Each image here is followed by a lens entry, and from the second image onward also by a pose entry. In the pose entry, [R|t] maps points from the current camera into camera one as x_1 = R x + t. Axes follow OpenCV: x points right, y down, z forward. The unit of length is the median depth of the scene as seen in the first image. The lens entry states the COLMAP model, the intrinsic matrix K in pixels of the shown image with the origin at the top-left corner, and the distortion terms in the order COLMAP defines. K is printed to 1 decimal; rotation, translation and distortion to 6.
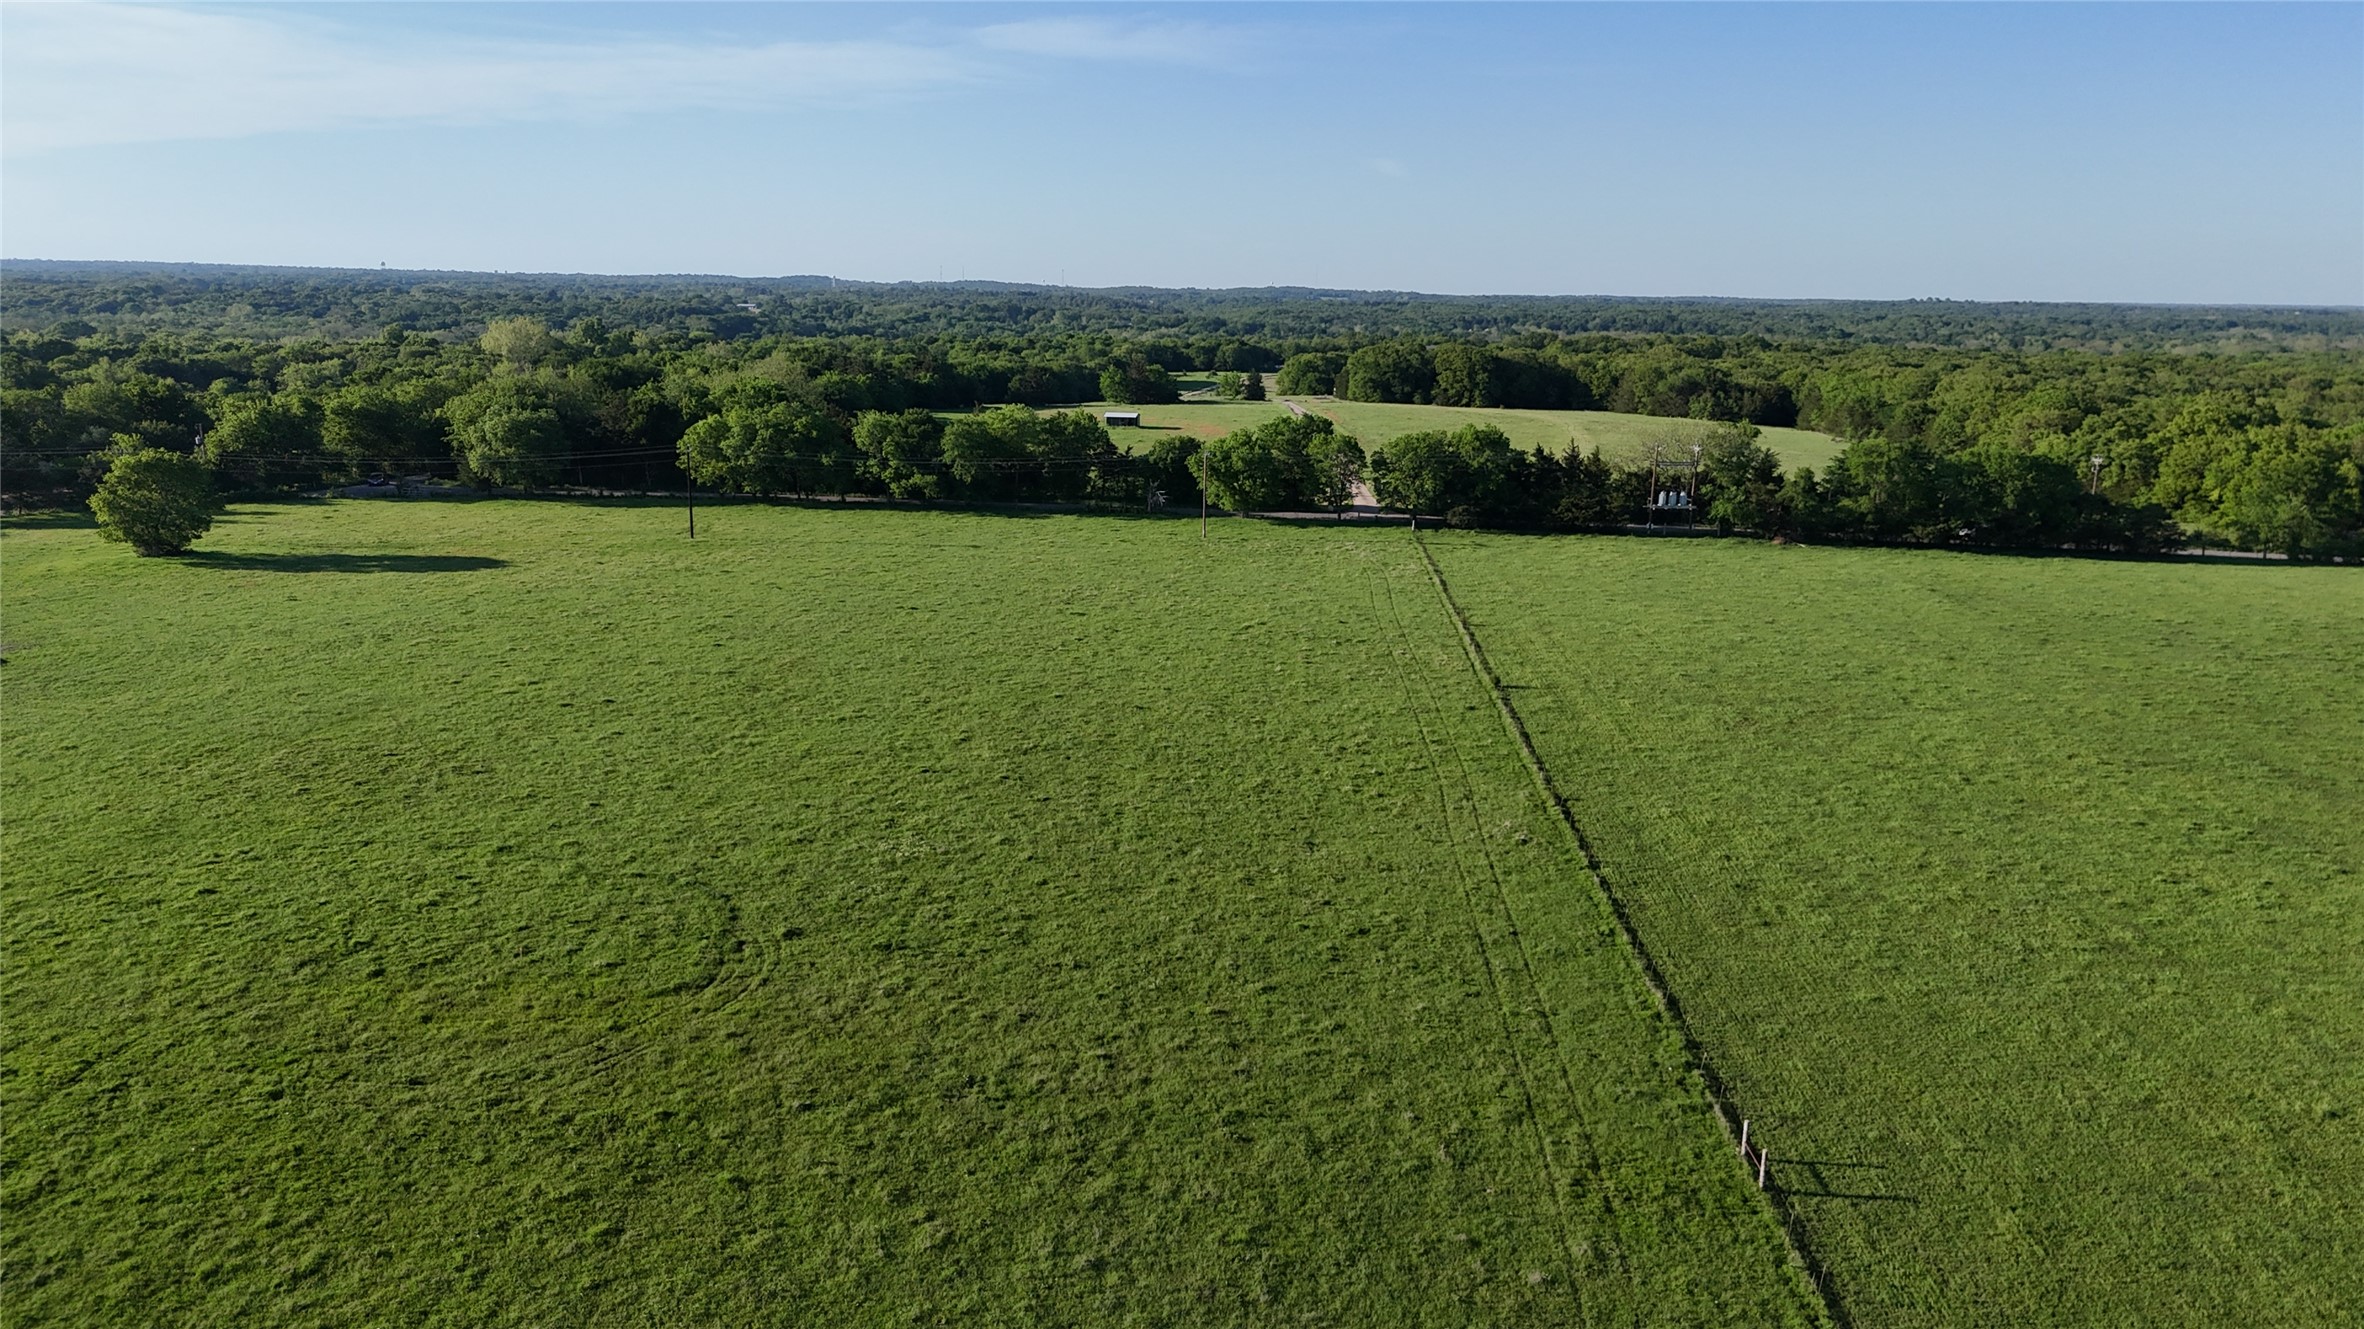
lens RADIAL K [[1733.1, 0, 1192.7], [0, 1733.1, 666.5], [0, 0, 1]] dist [0.059985, -0.049301]
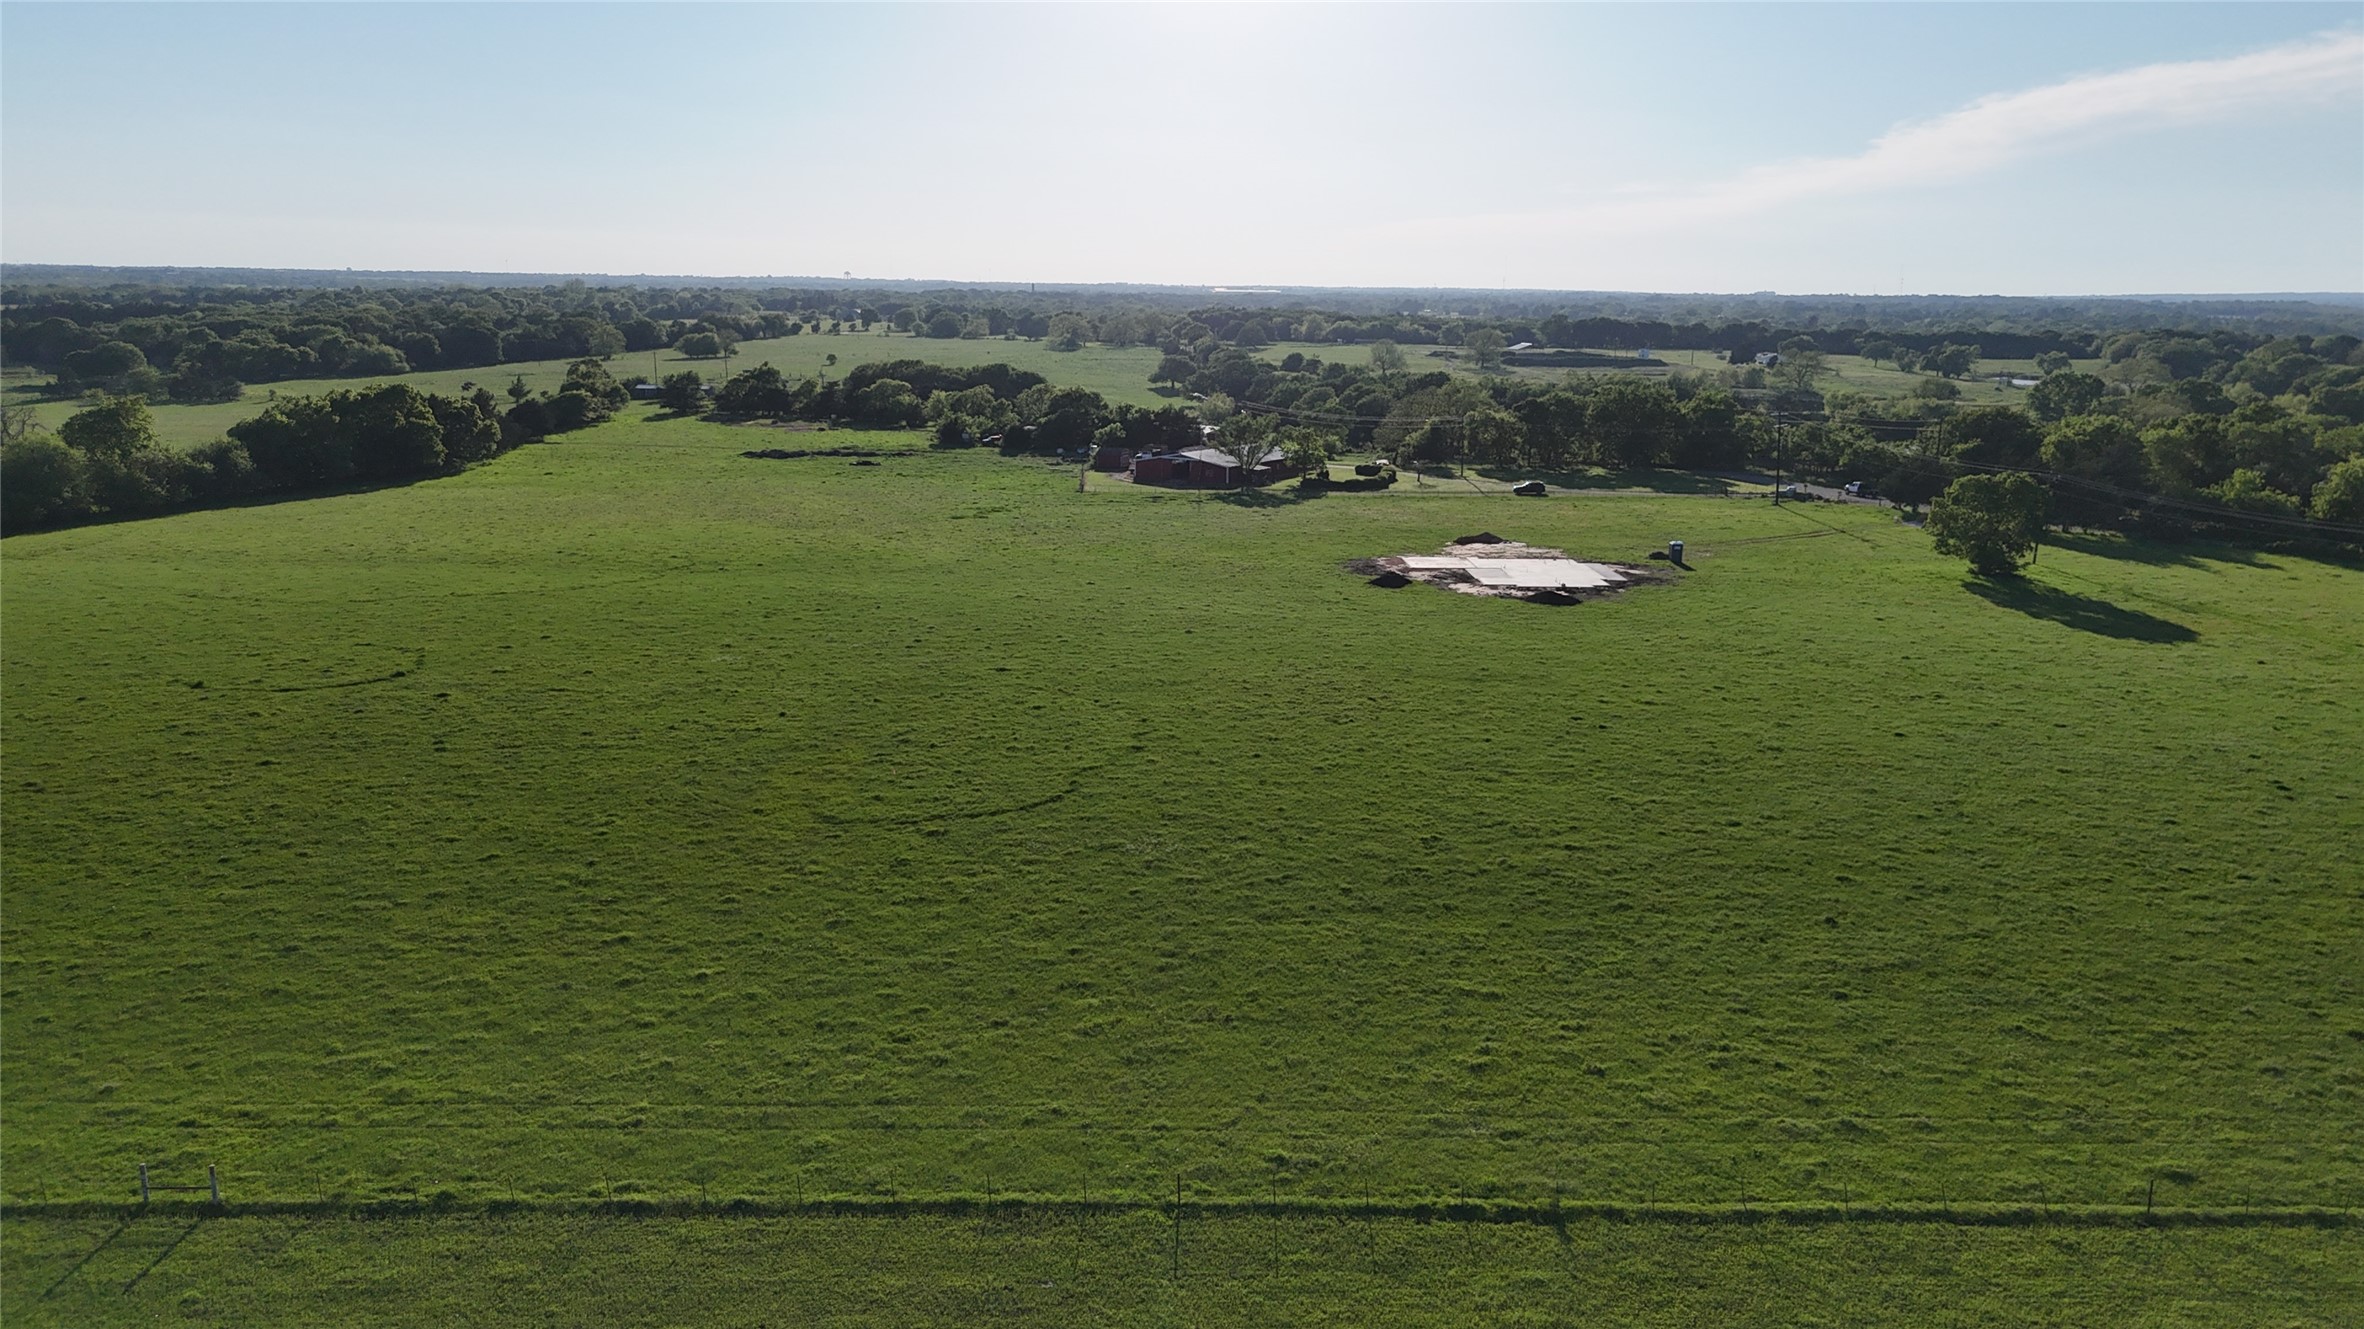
lens RADIAL K [[1733.1, 0, 1182.9], [0, 1733.1, 668.7], [0, 0, 1]] dist [0.059985, -0.049301]
pose [[0.033125, 0.194368, -0.980369, 0.362535], [-0.219634, 0.958345, 0.182581, -0.083648], [0.975020, 0.209275, 0.074435, 0.419490]]
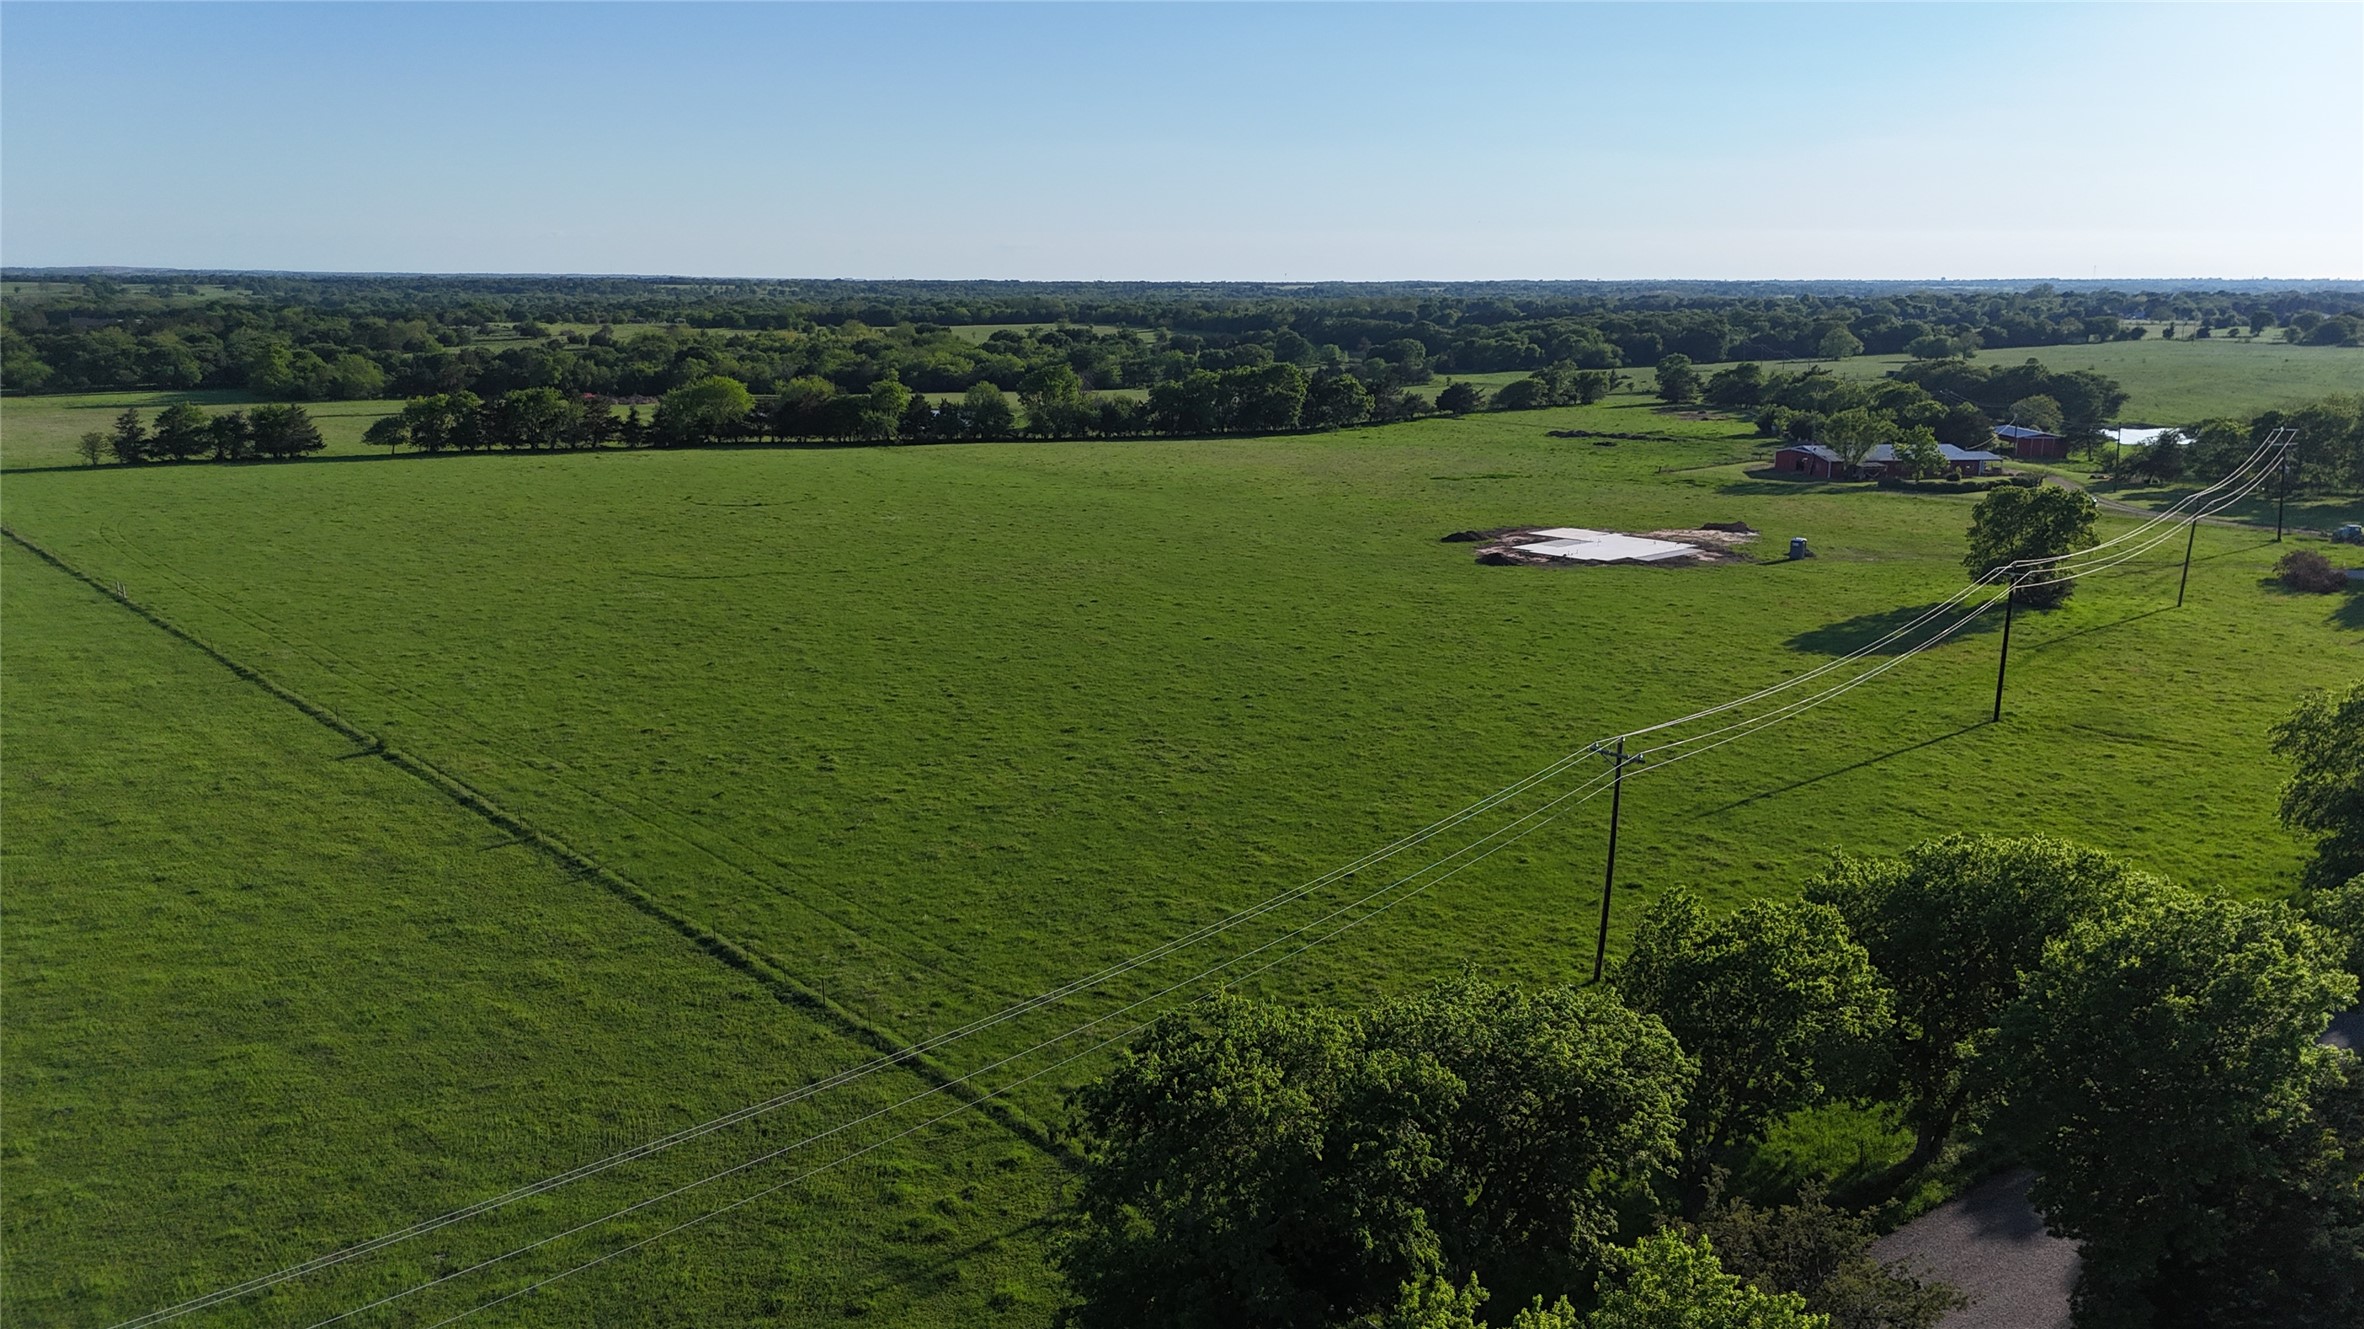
lens RADIAL K [[1733.1, 0, 1179.6], [0, 1733.1, 663.2], [0, 0, 1]] dist [0.059985, -0.049301]
pose [[-0.726254, 0.122880, -0.676355, 0.286337], [-0.163068, 0.925015, 0.343155, -0.239143], [0.667806, 0.359509, -0.651758, 1.162853]]
